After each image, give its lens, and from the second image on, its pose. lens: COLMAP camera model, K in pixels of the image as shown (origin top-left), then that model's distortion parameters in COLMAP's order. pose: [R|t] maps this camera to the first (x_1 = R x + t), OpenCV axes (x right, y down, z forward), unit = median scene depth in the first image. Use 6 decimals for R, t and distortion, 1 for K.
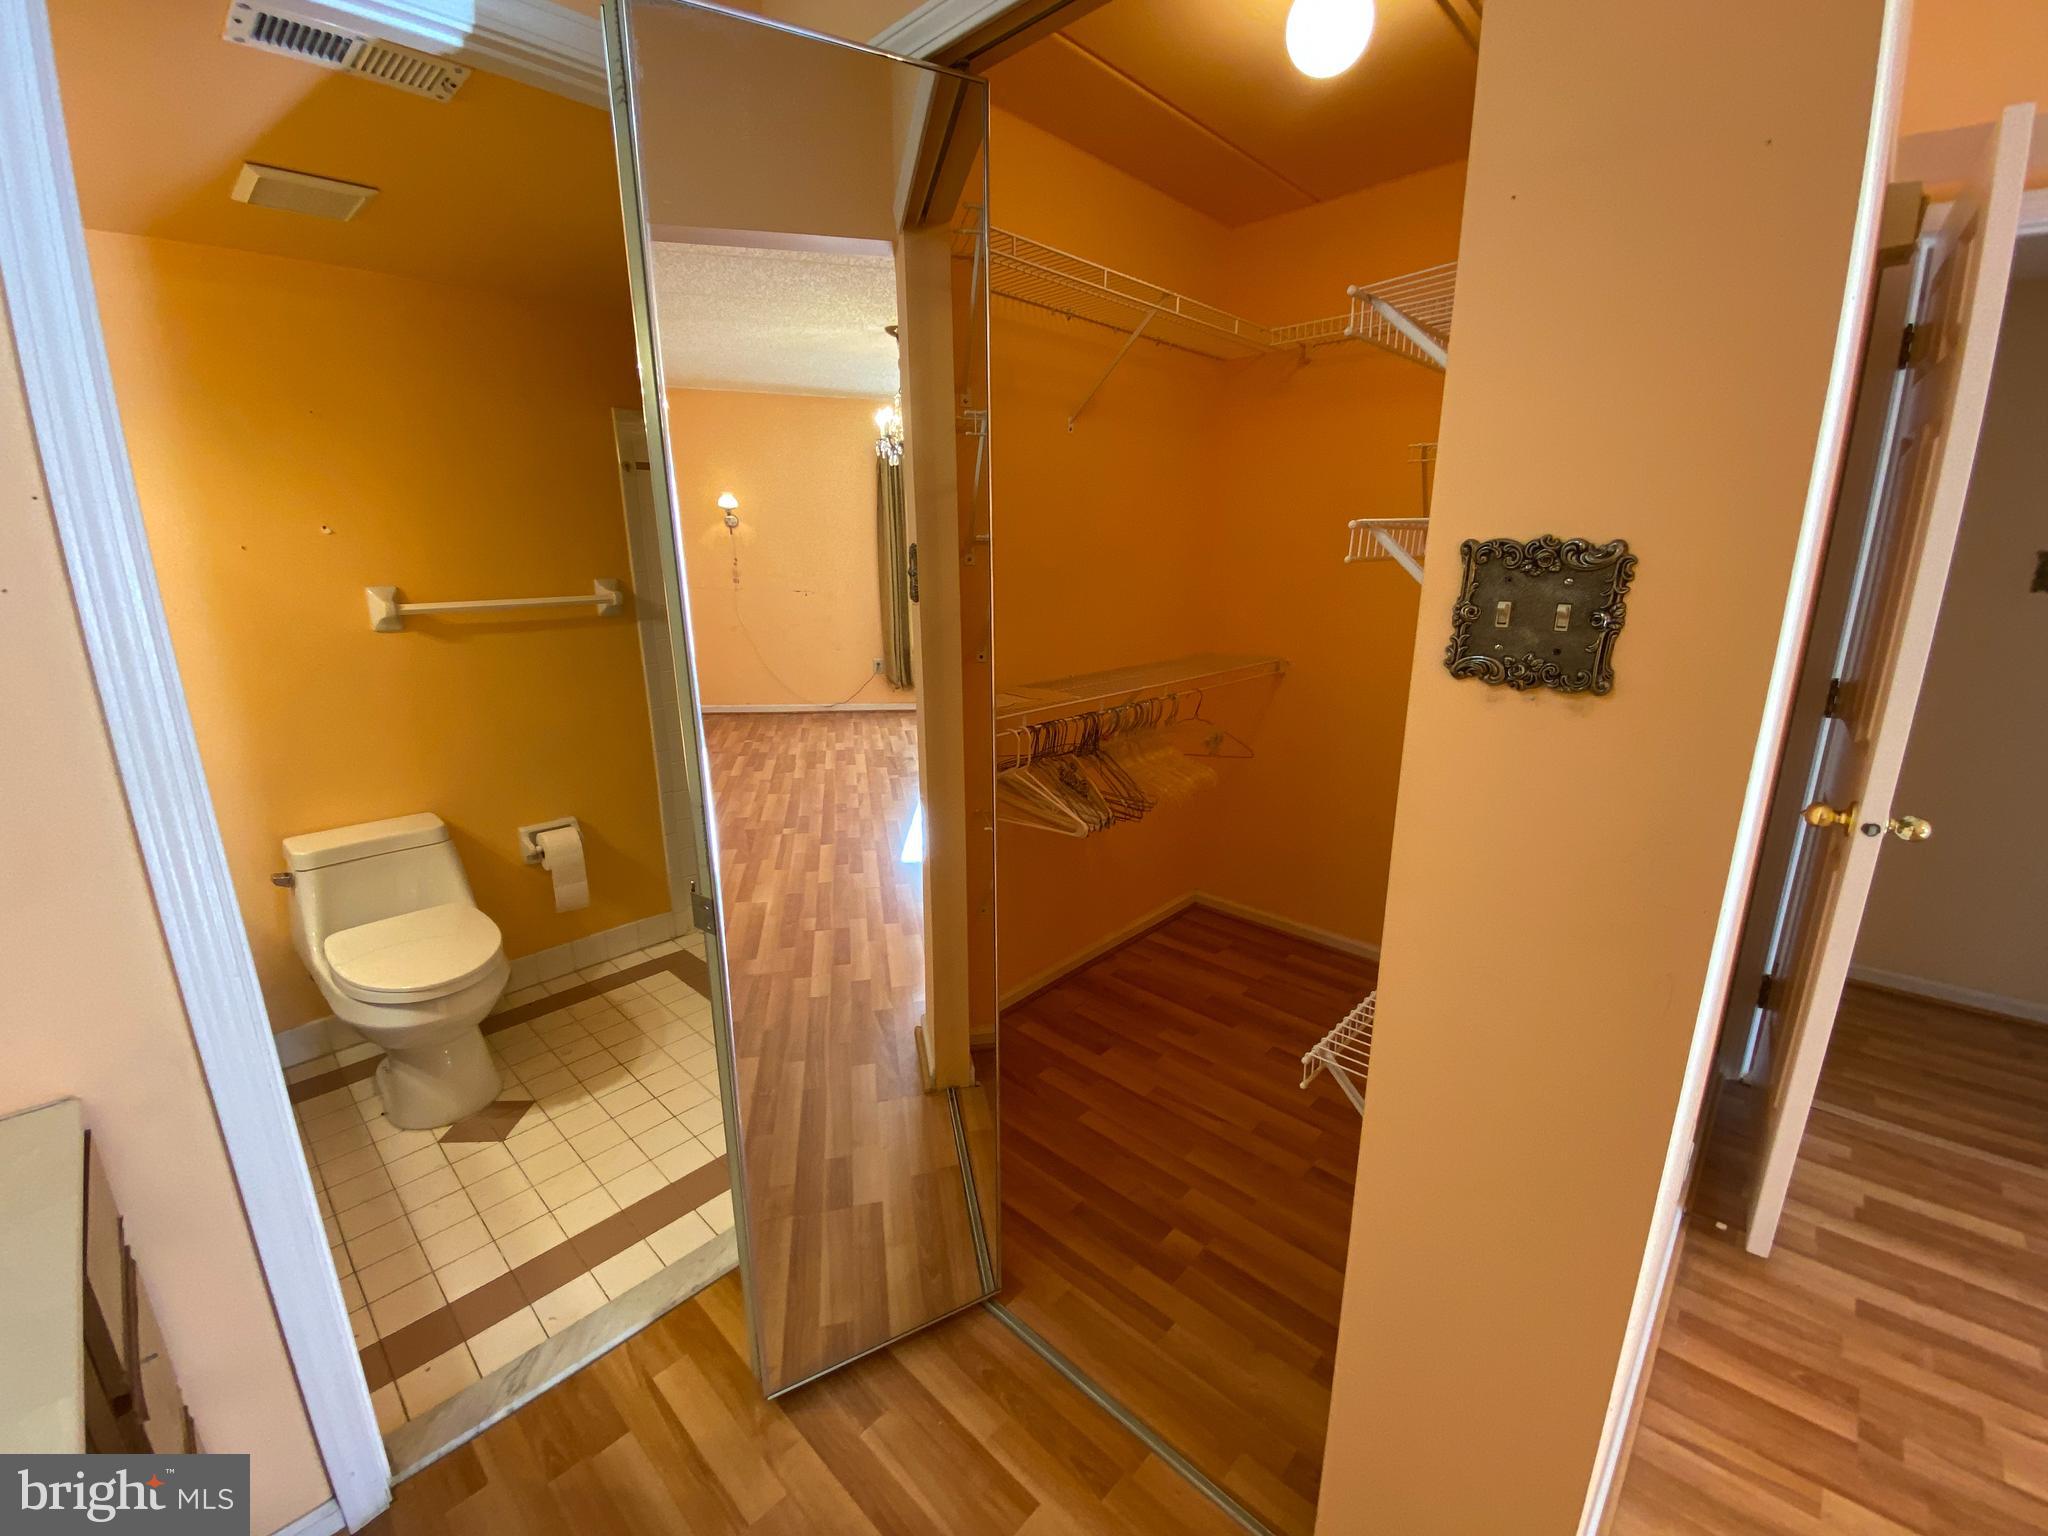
lens RADIAL K [[844.0, 0, 1019.2], [0, 844.0, 763.5], [0, 0, 1]] dist [0.033591, -0.024764]
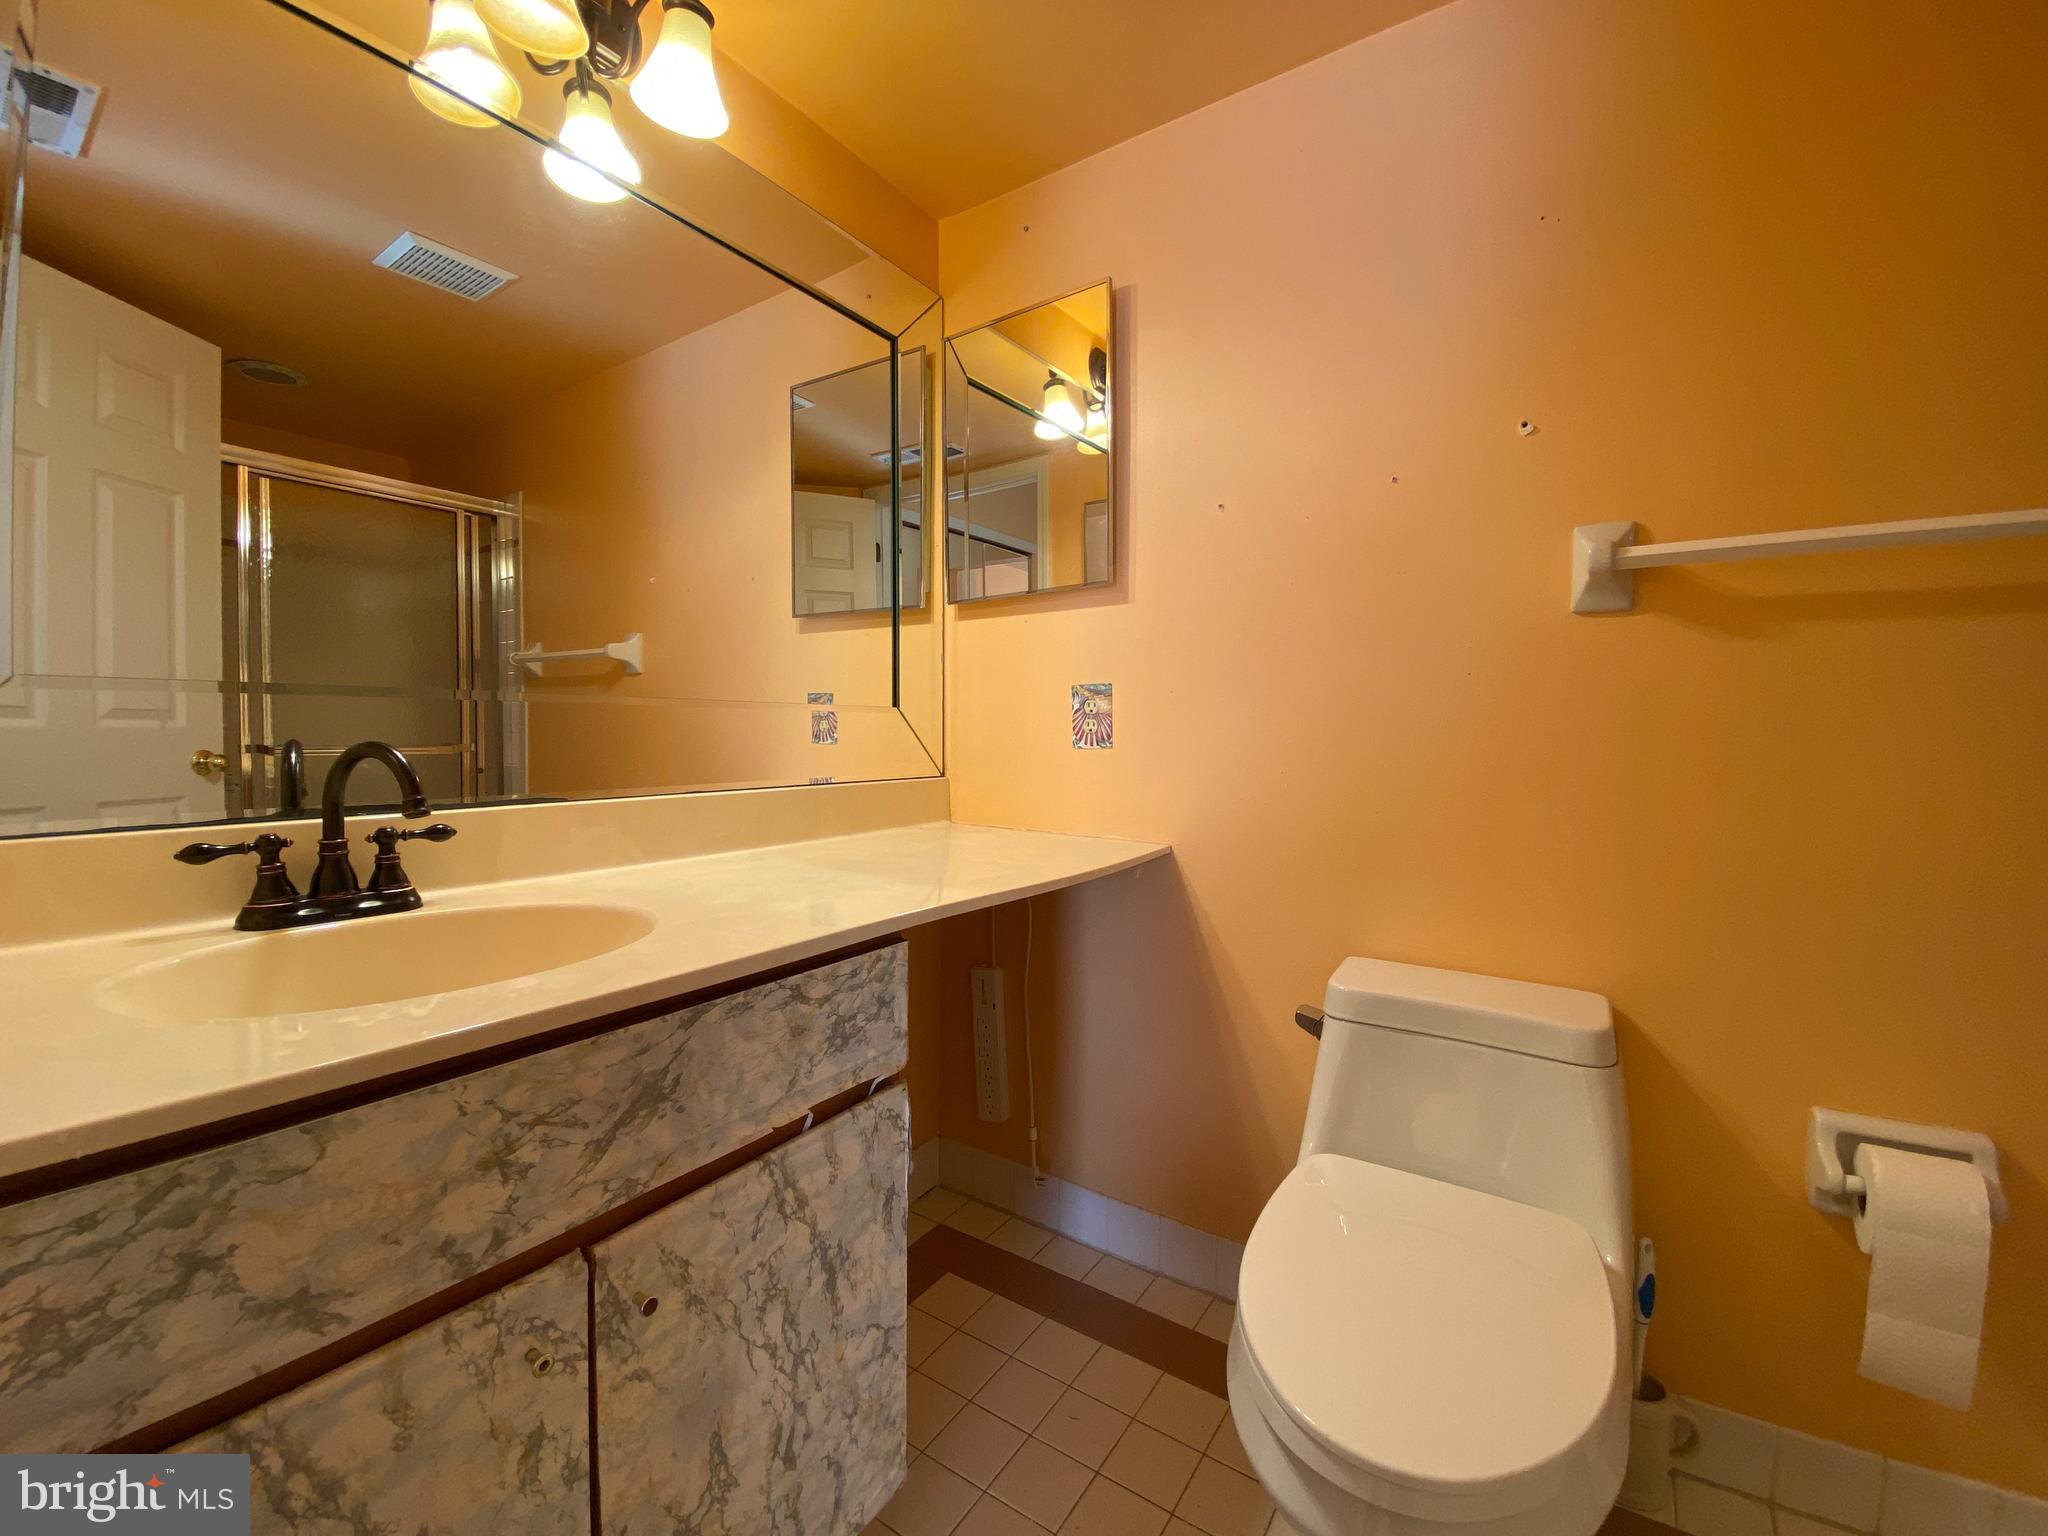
lens RADIAL K [[824.3, 0, 1018.5], [0, 824.3, 759.3], [0, 0, 1]] dist [0.000900, -0.012930]
pose [[0.163898, 0.029726, -0.986029, -0.339687], [-0.253419, 0.967270, -0.012963, 0.020916], [0.953371, 0.252003, 0.166067, 0.657341]]
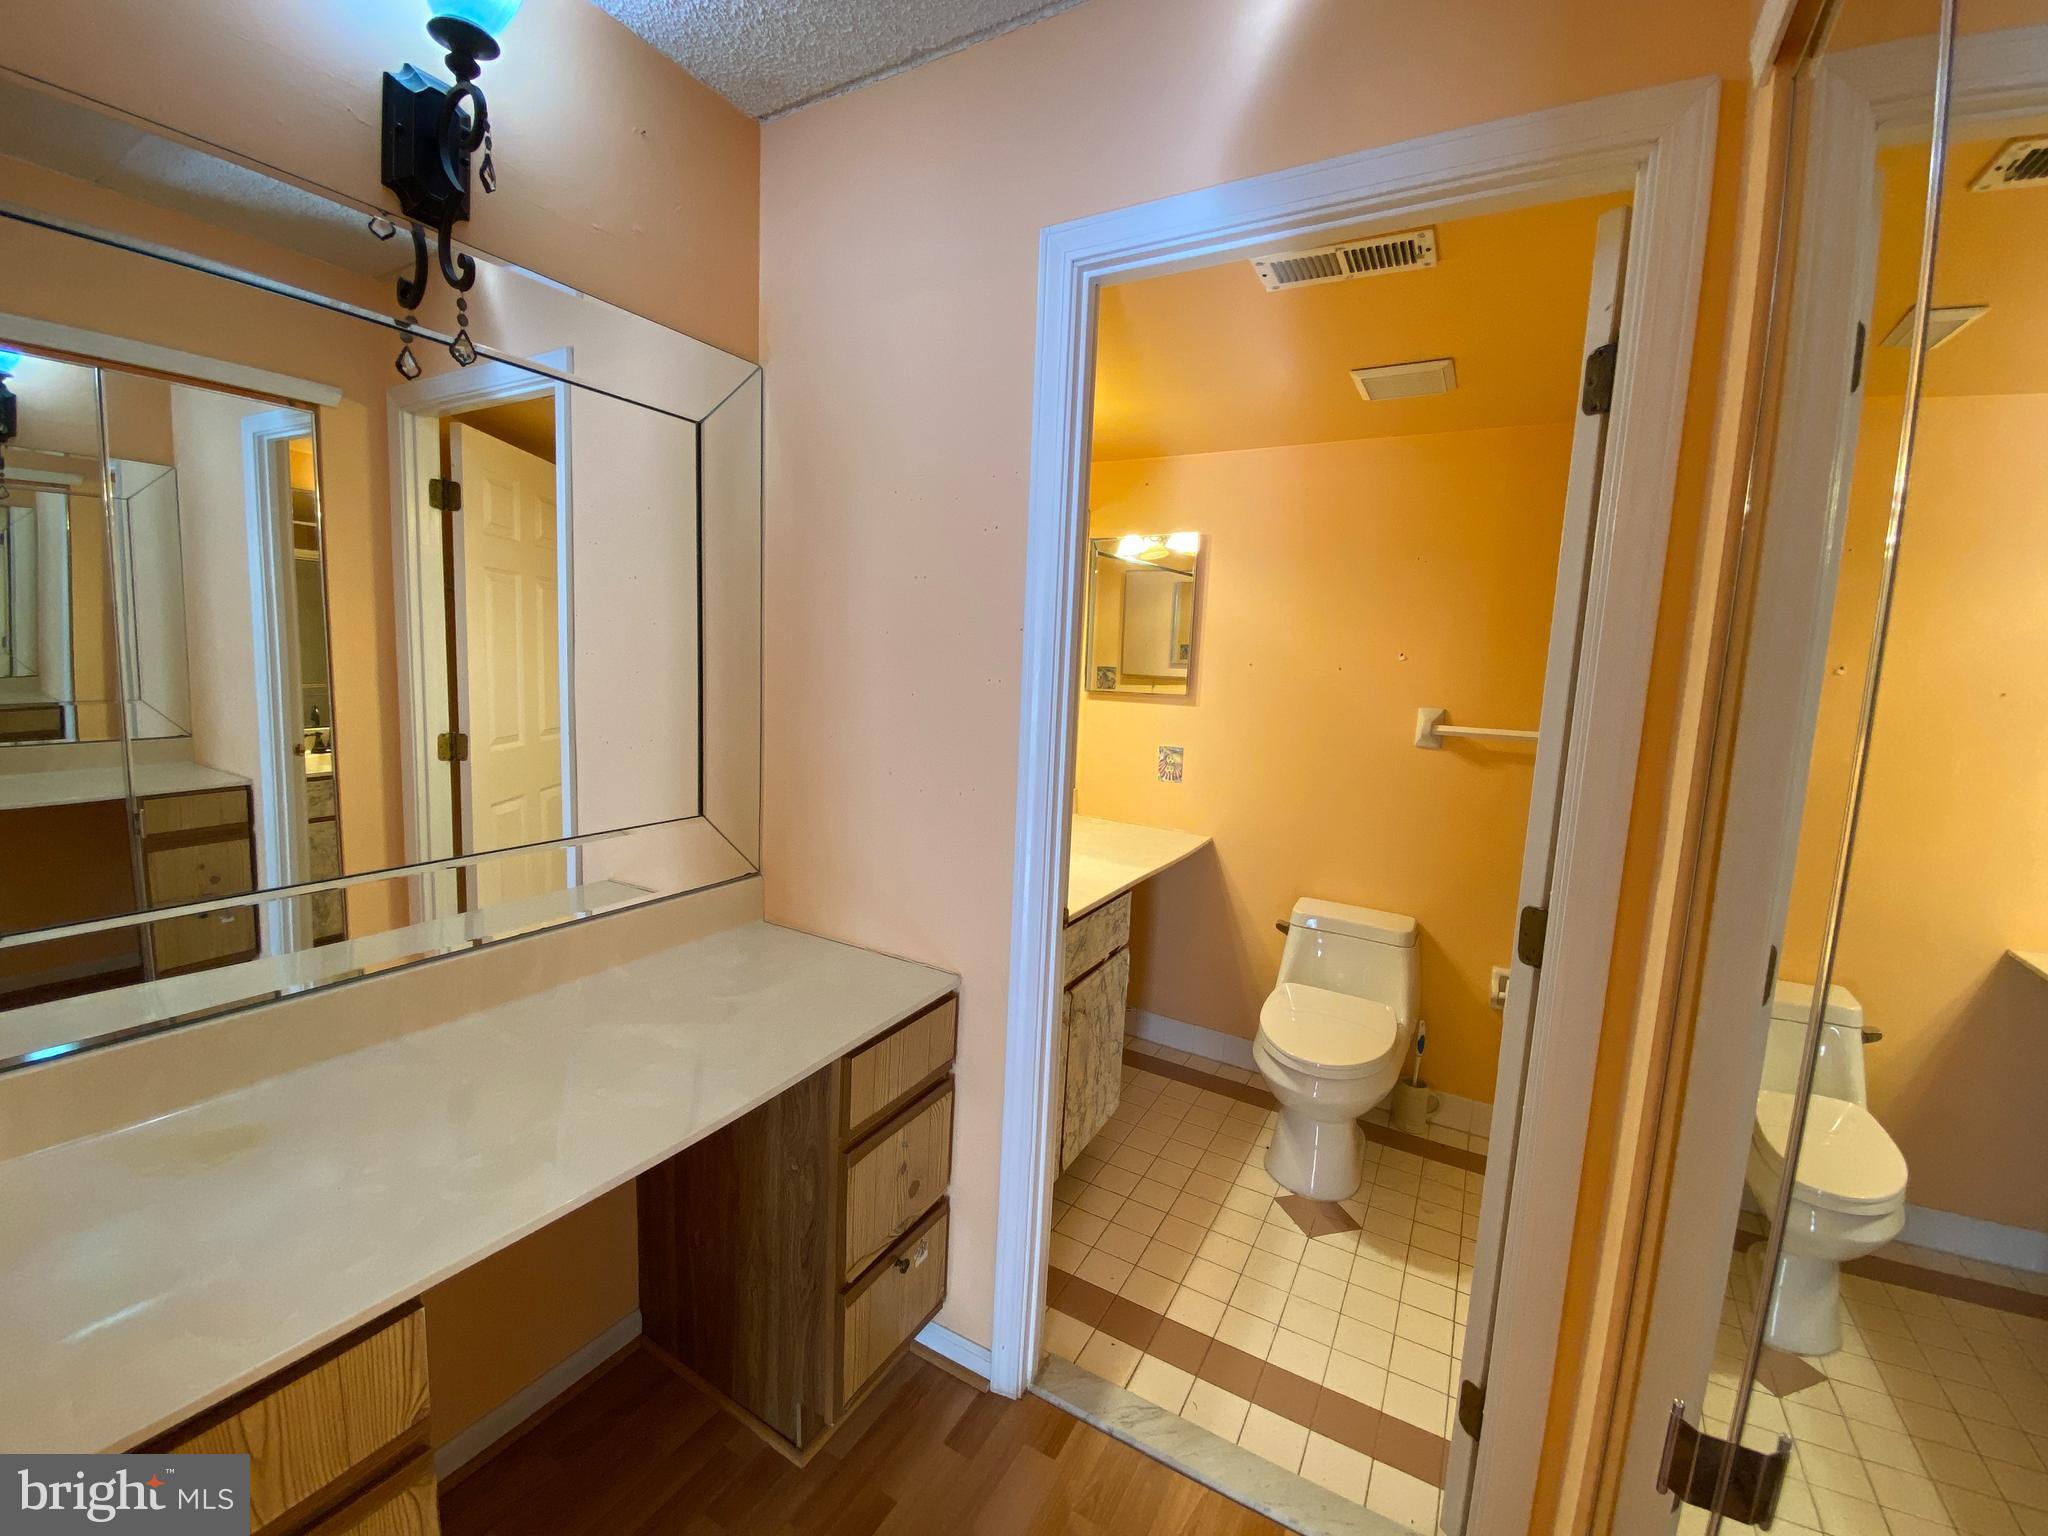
lens RADIAL K [[844.0, 0, 1019.2], [0, 844.0, 763.5], [0, 0, 1]] dist [0.033591, -0.024764]
pose [[0.238720, 0.138410, -0.961174, 0.197961], [-0.285268, 0.956115, 0.066832, -0.063555], [0.928243, 0.258238, 0.267728, 0.243080]]
